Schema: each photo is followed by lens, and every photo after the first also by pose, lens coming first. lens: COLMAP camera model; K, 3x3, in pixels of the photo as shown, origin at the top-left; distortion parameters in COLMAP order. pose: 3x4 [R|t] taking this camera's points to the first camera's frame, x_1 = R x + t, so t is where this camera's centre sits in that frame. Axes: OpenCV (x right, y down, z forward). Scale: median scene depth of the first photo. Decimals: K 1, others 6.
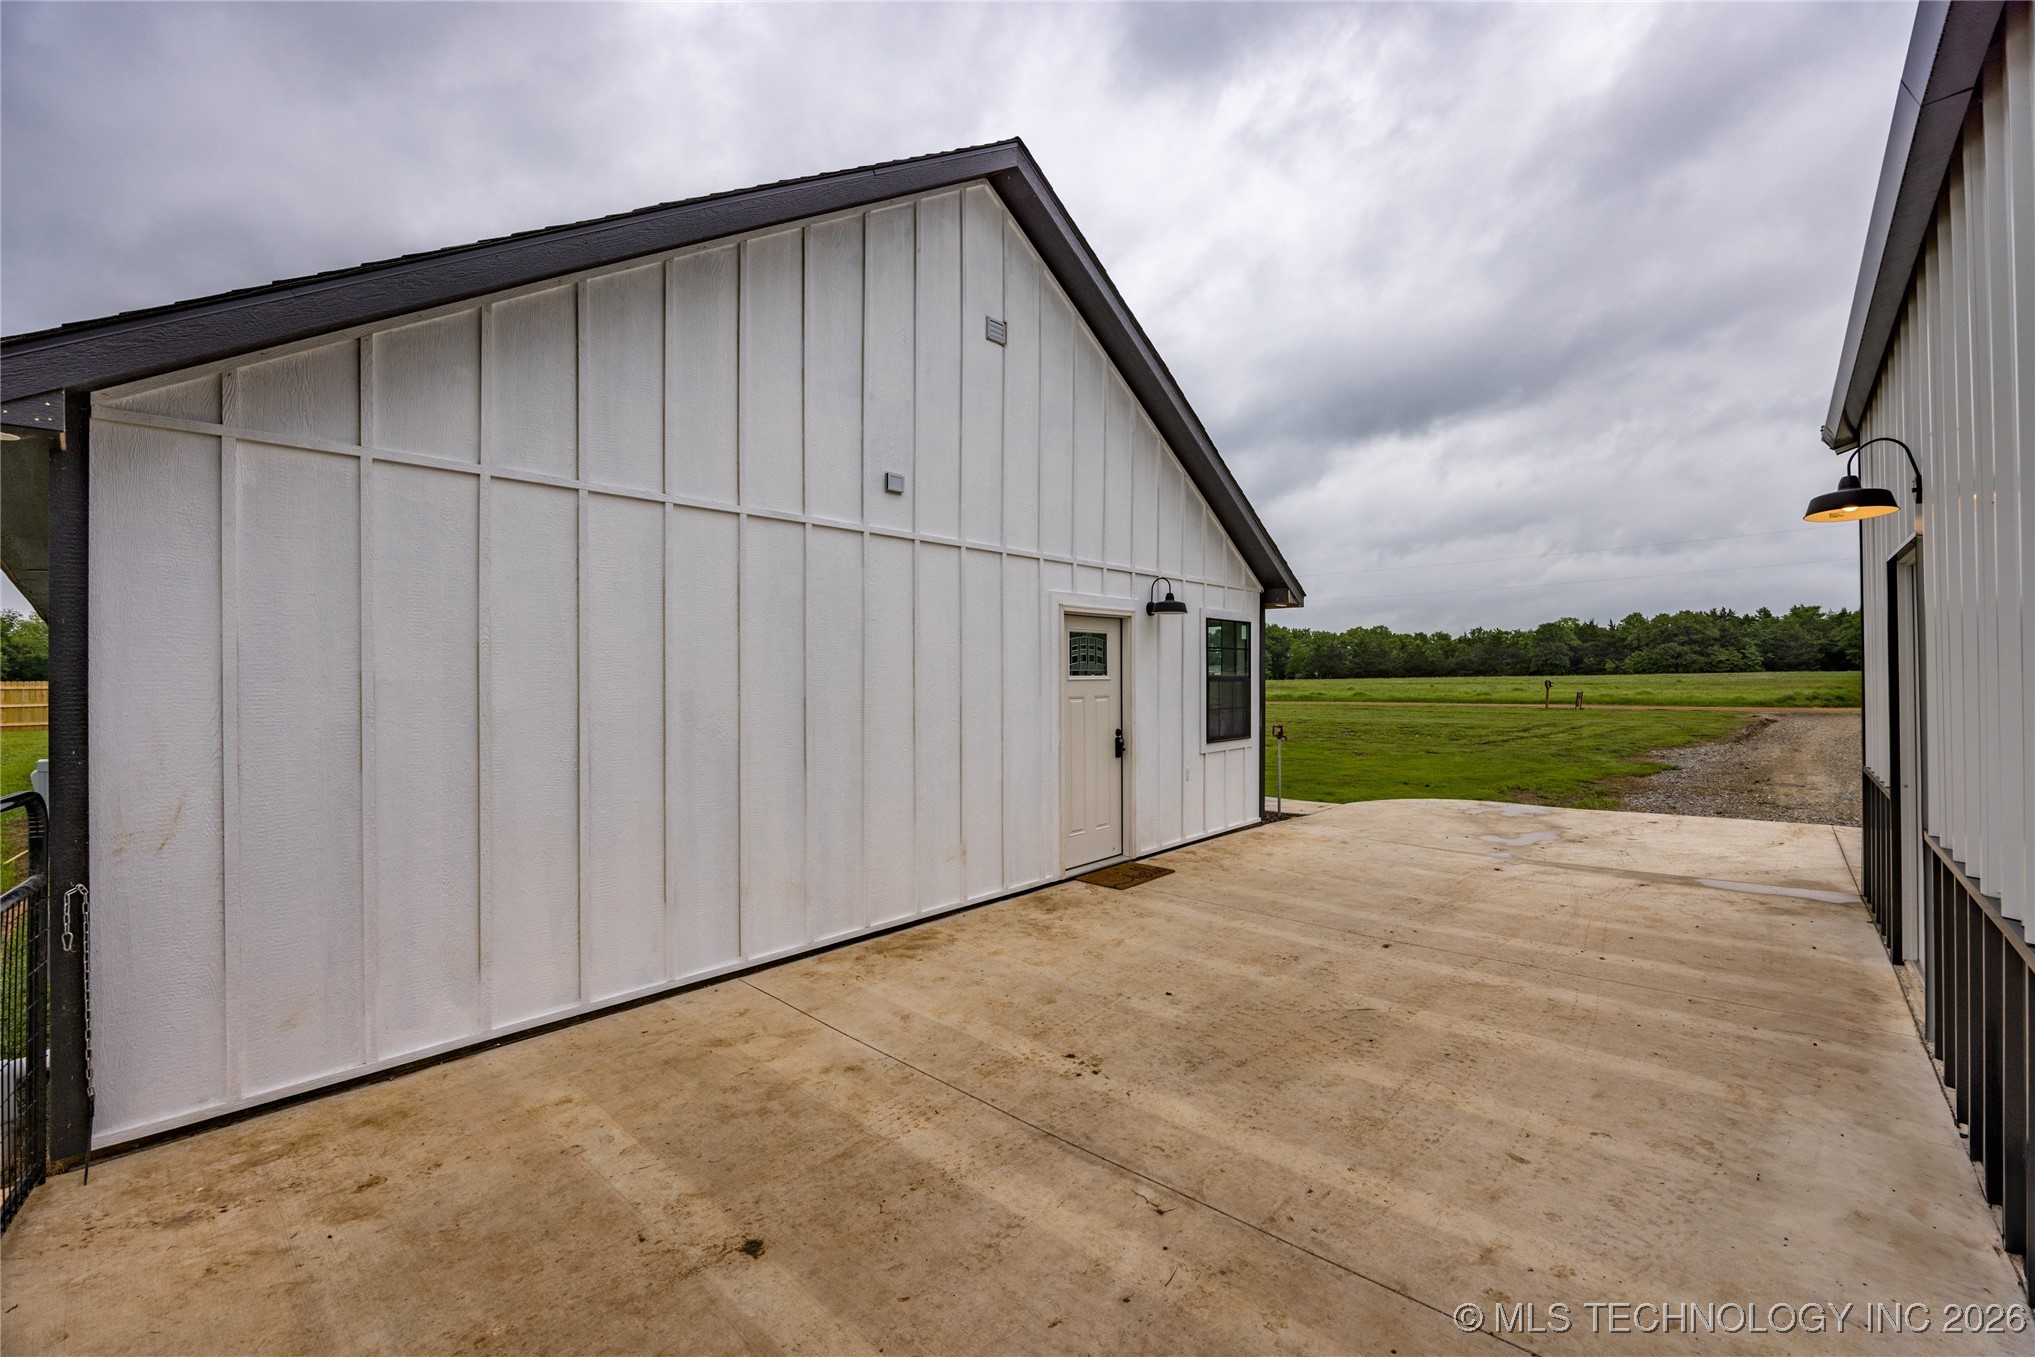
lens RADIAL K [[848.3, 0, 1017.5], [0, 848.3, 678.5], [0, 0, 1]] dist [-0.012583, 0.000104]
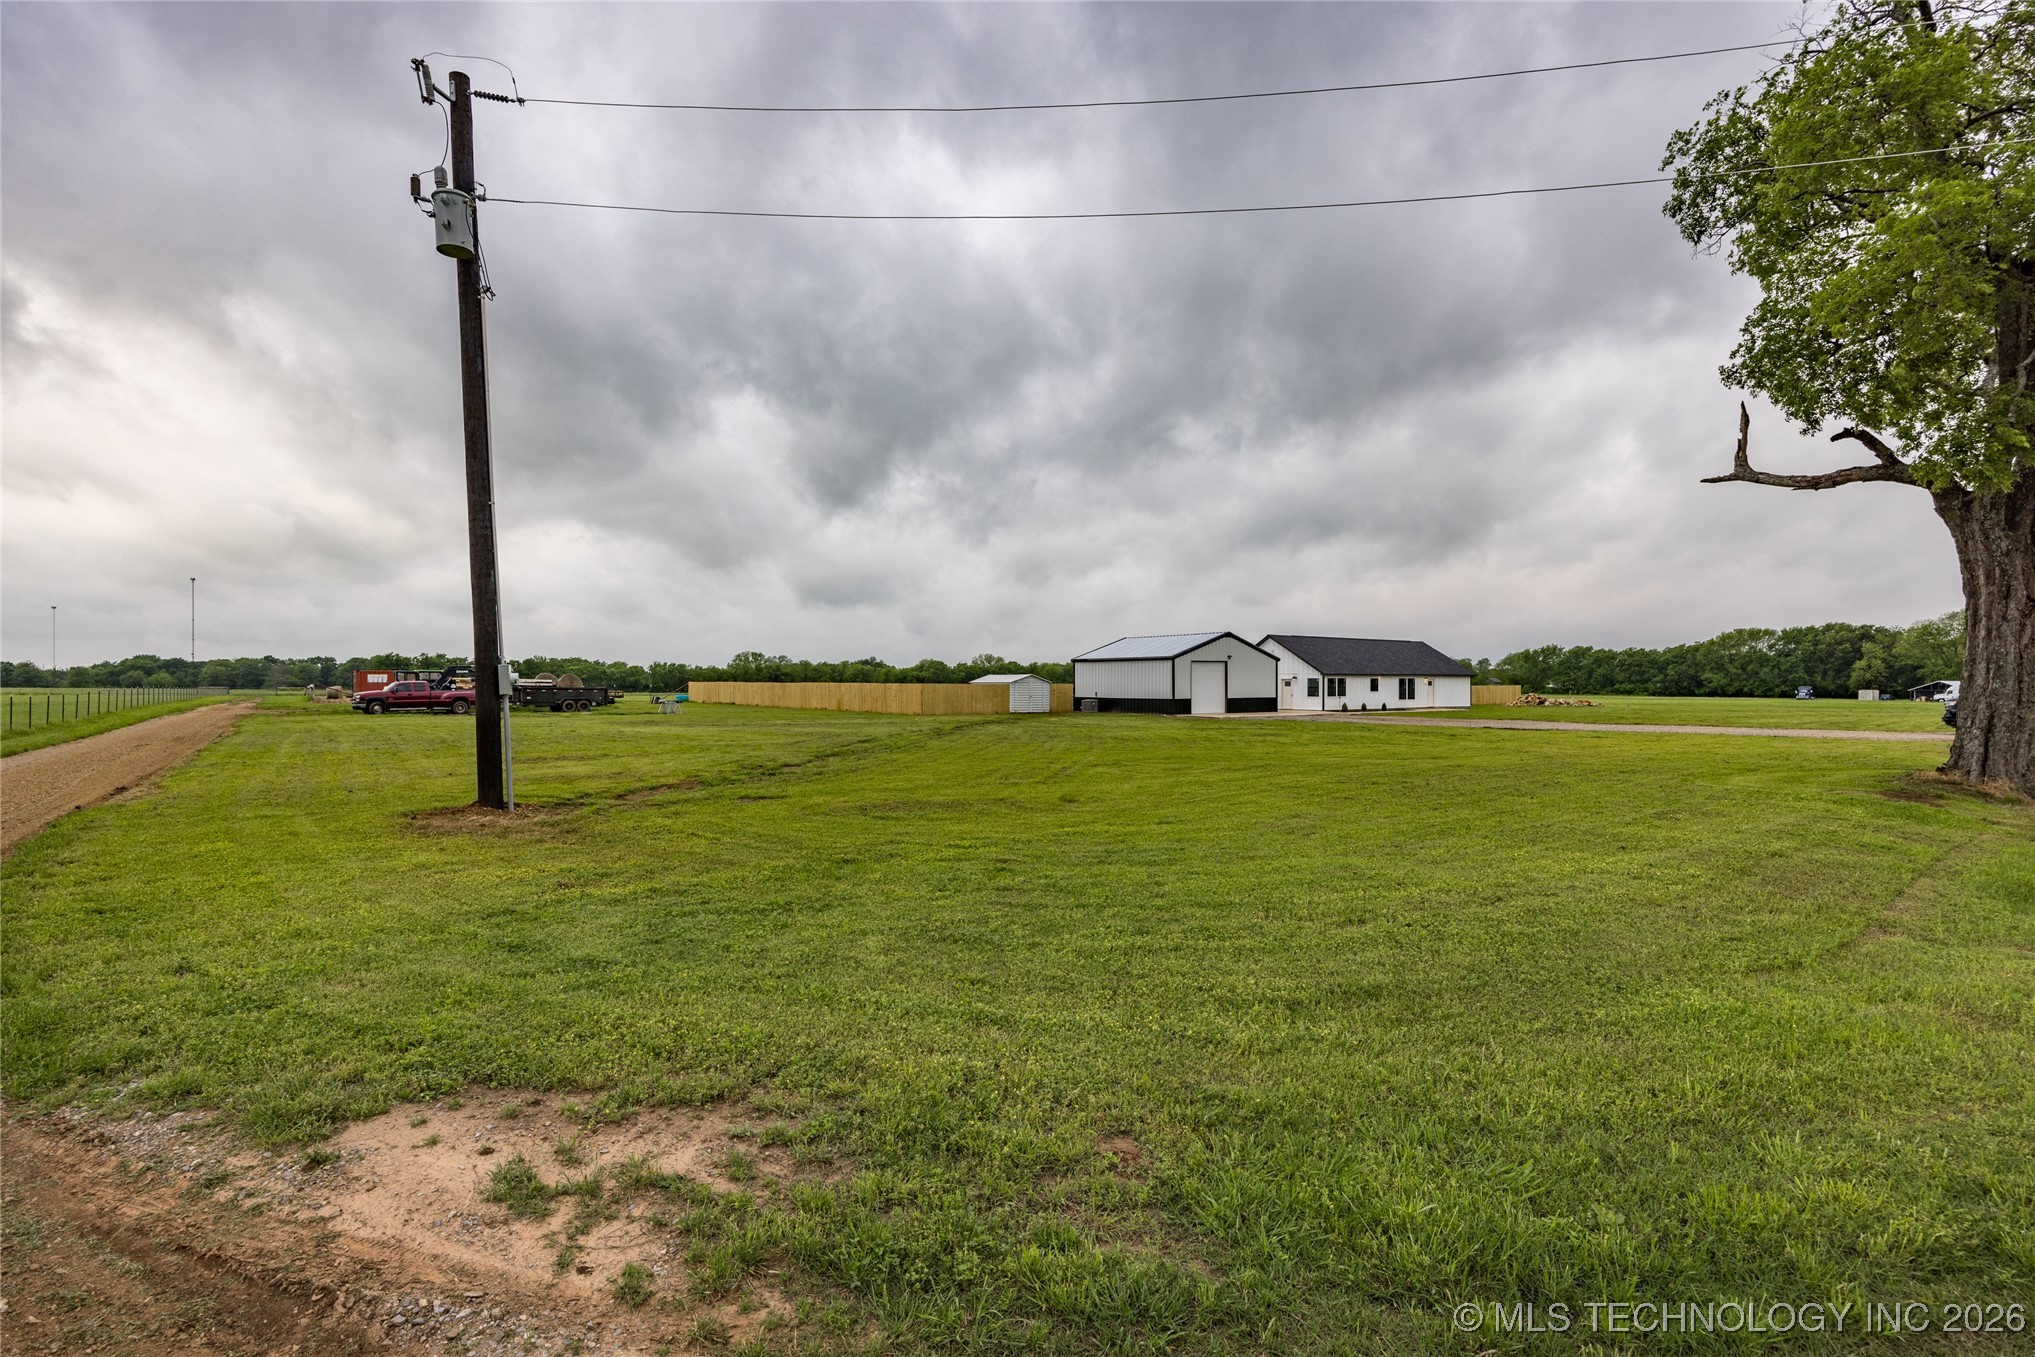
lens RADIAL K [[1008.8, 0, 1017.5], [0, 1008.8, 678.5], [0, 0, 1]] dist [-0.001971, -0.000069]
pose [[-0.196271, 0.001563, -0.980548, 0.553251], [-0.002984, 0.999993, 0.002191, -0.005088], [0.980545, 0.003356, -0.196265, 0.018371]]
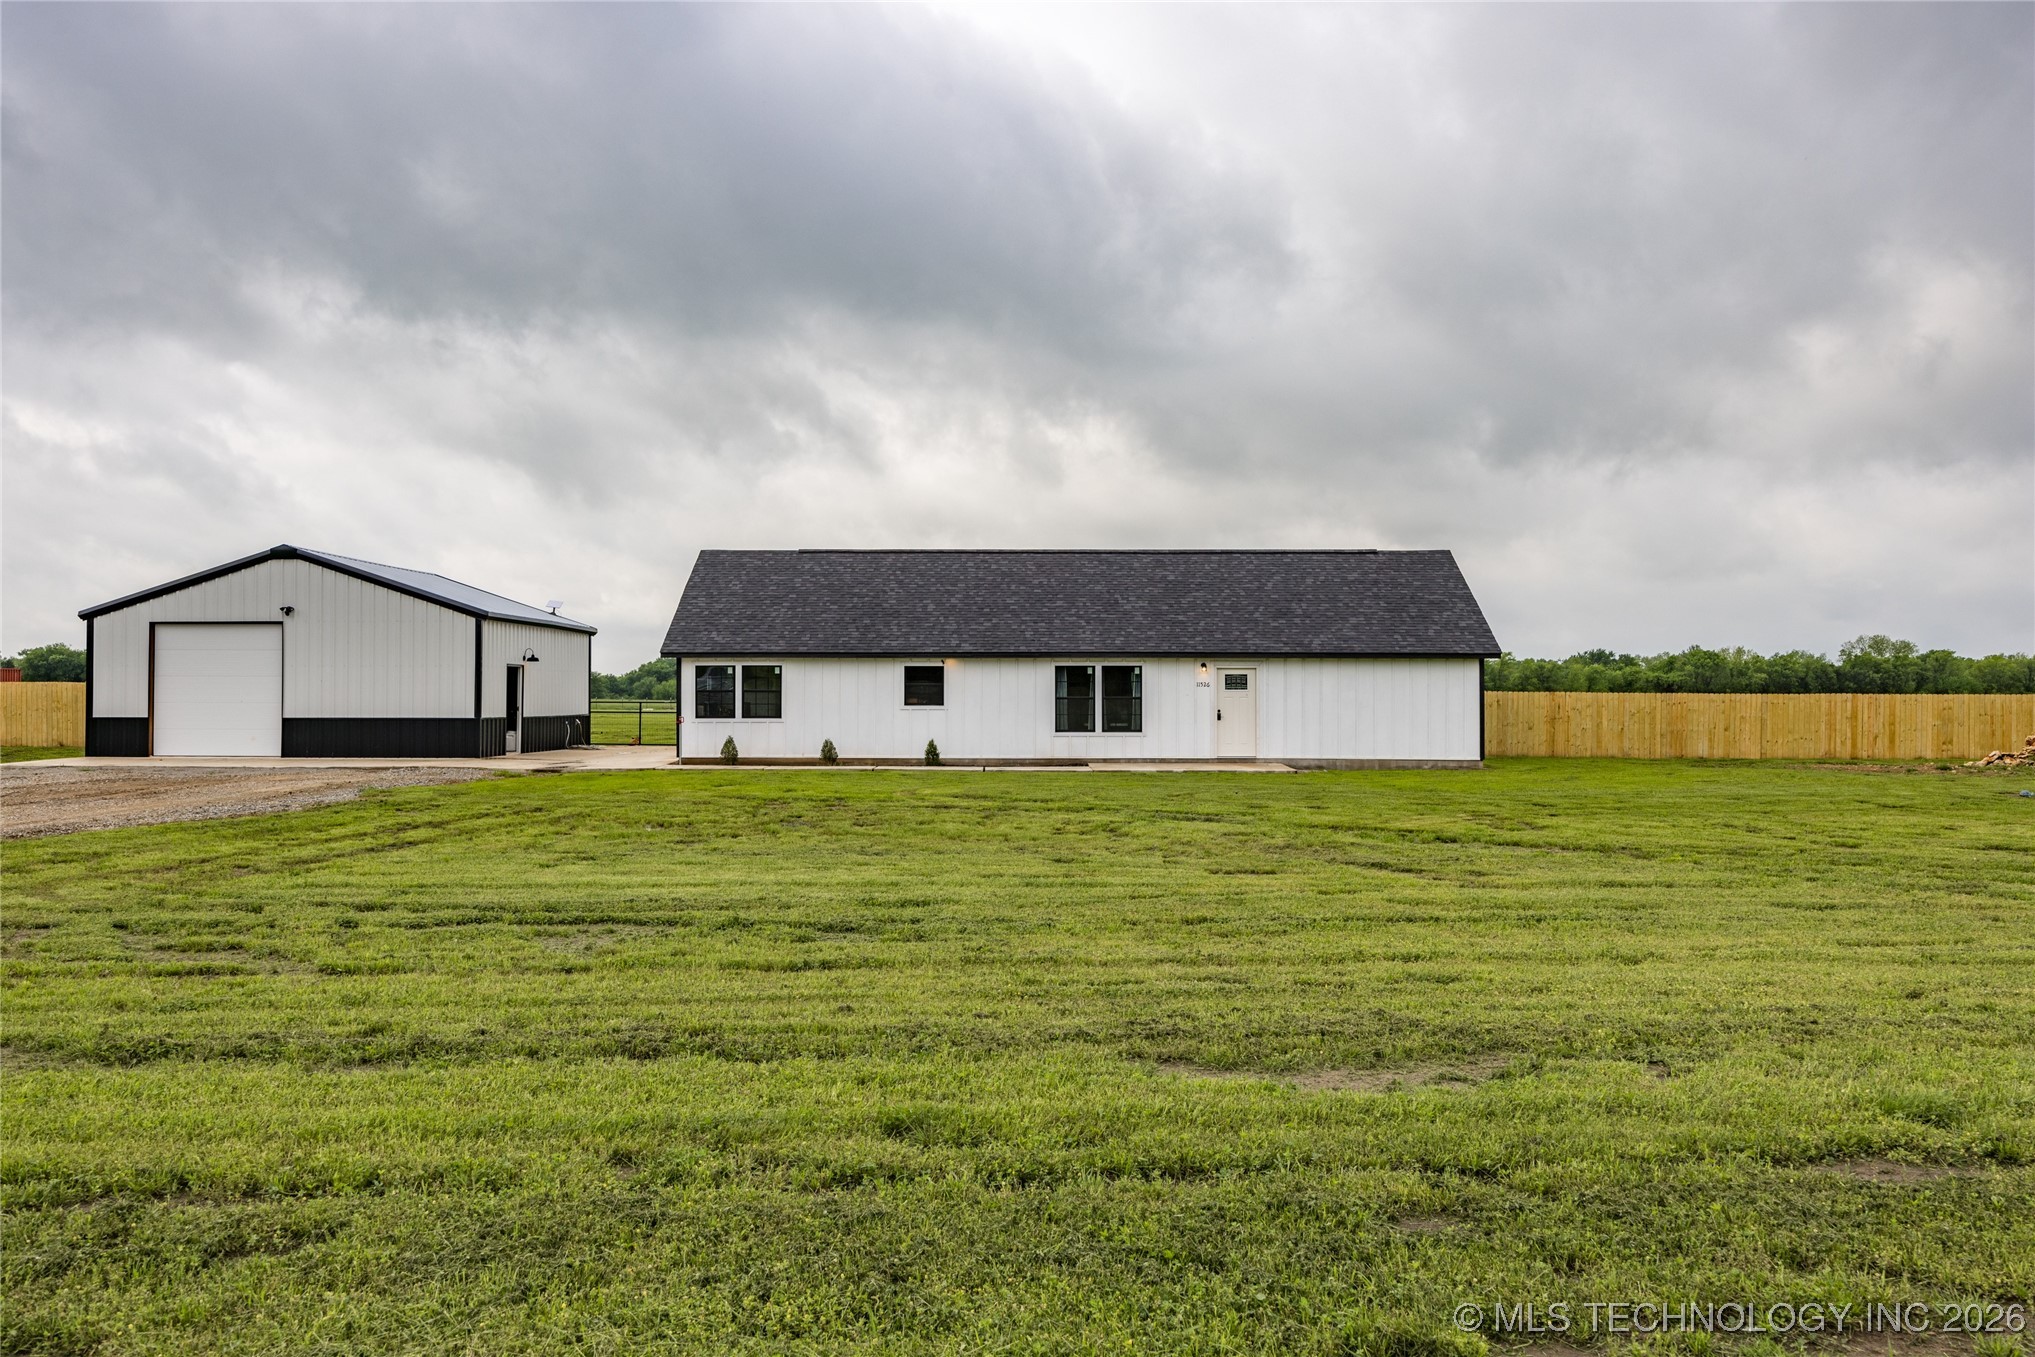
lens RADIAL K [[1609.8, 0, 1017.5], [0, 1609.8, 678.5], [0, 0, 1]] dist [0.011085, -0.011948]
pose [[-0.755869, -0.002033, -0.654720, 0.161718], [-0.000660, 0.999997, -0.002343, -0.001691], [0.654723, -0.001338, -0.755868, 0.325557]]
